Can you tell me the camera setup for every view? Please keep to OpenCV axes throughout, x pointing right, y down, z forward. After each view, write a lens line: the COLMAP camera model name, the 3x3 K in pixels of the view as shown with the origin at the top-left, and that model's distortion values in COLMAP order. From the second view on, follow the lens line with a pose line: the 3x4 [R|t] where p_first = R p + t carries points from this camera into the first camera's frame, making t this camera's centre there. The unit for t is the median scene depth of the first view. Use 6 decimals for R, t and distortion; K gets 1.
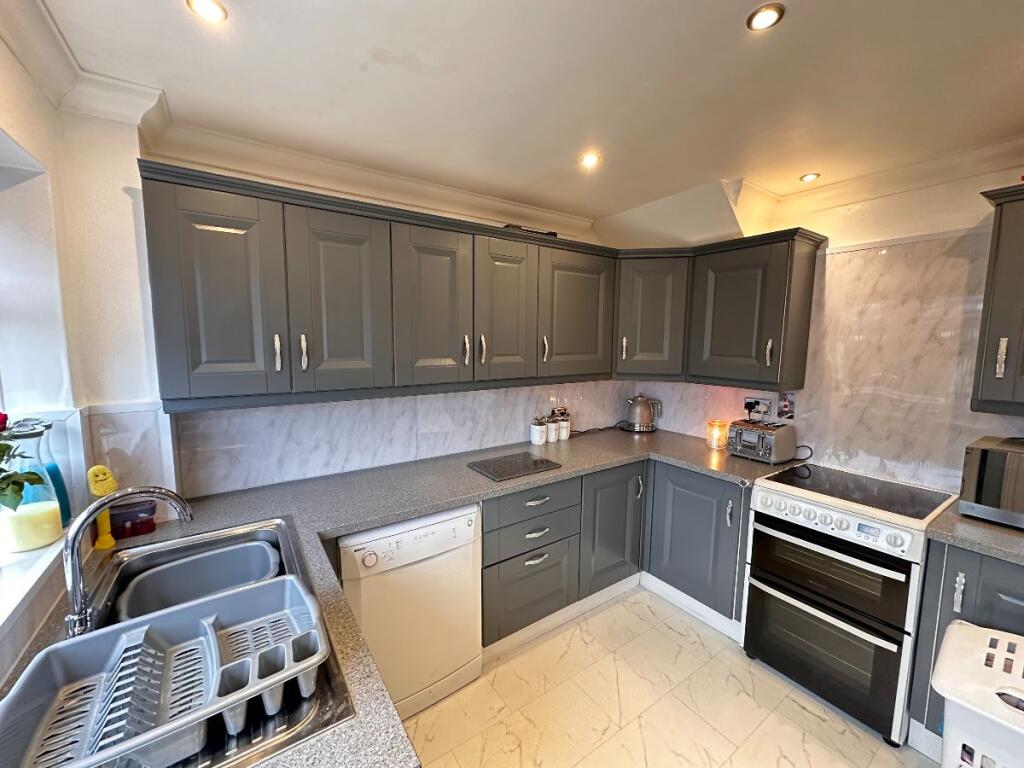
lens RADIAL K [[407.7, 0, 510.6], [0, 407.7, 383.3], [0, 0, 1]] dist [-0.003149, 0.000721]
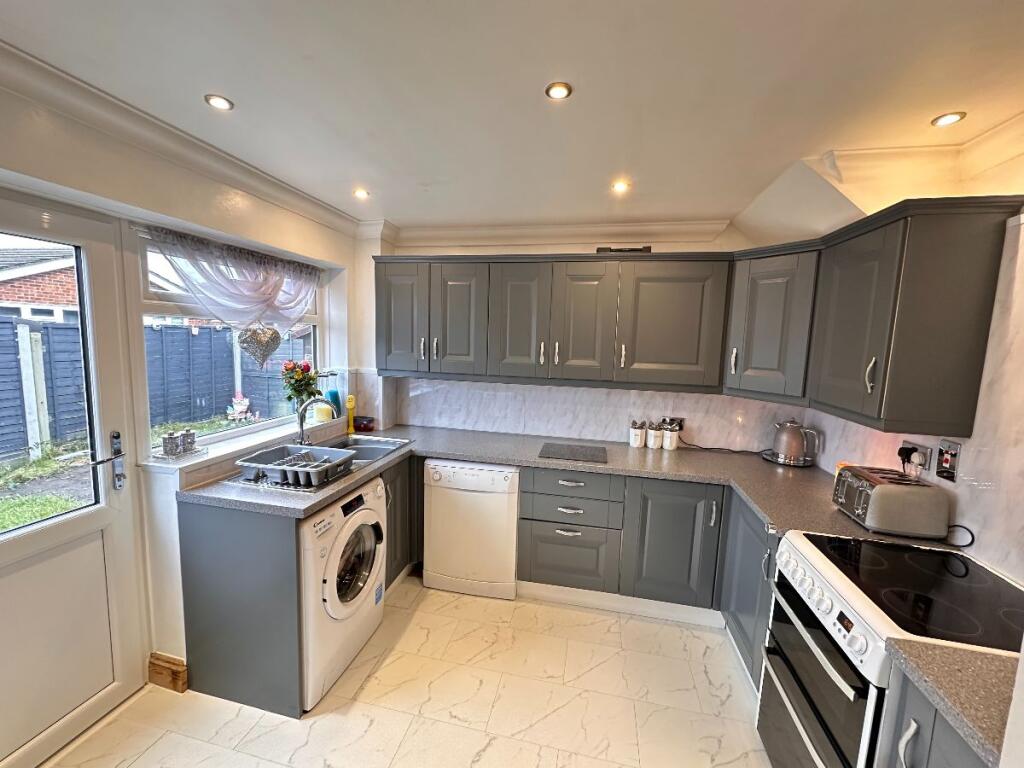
lens RADIAL K [[407.7, 0, 510.4], [0, 407.7, 383.3], [0, 0, 1]] dist [-0.003149, 0.000721]
pose [[0.691107, 0.098085, -0.716066, 0.666657], [-0.105121, 0.993855, 0.034679, -0.017845], [0.715067, 0.051307, 0.697170, 0.031711]]
